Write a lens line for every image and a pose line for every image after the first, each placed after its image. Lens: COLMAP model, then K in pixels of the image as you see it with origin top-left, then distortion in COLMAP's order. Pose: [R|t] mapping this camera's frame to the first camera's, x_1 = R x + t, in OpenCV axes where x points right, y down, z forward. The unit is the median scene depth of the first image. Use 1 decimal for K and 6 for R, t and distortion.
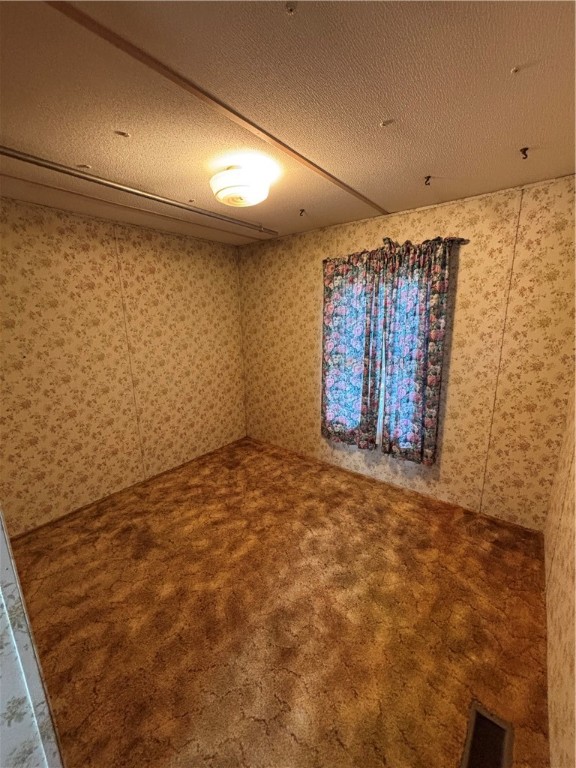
lens RADIAL K [[308.0, 0, 288.2], [0, 308.0, 383.1], [0, 0, 1]] dist [-0.000526, 0.000056]
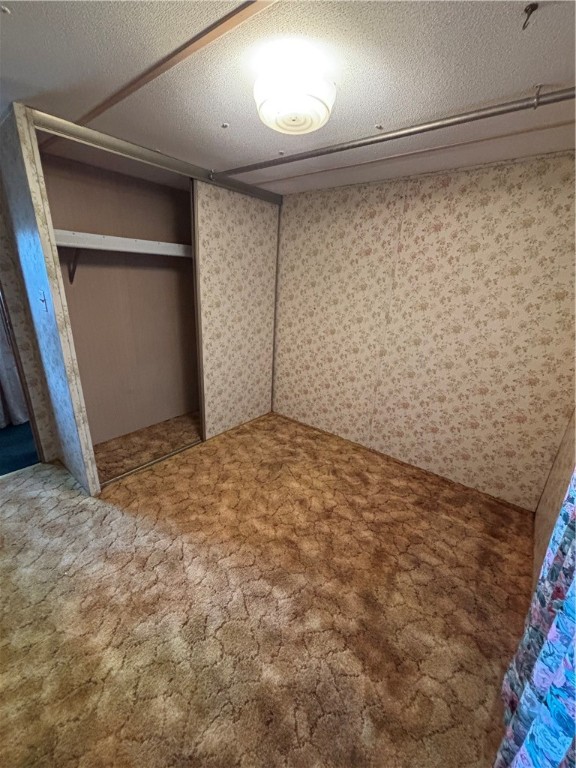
lens RADIAL K [[308.0, 0, 288.2], [0, 308.0, 383.1], [0, 0, 1]] dist [-0.000526, 0.000056]
pose [[-0.012666, 0.342051, -0.939596, 0.498433], [-0.256701, 0.907066, 0.333669, -0.179109], [0.966408, 0.245421, 0.076316, 0.720803]]
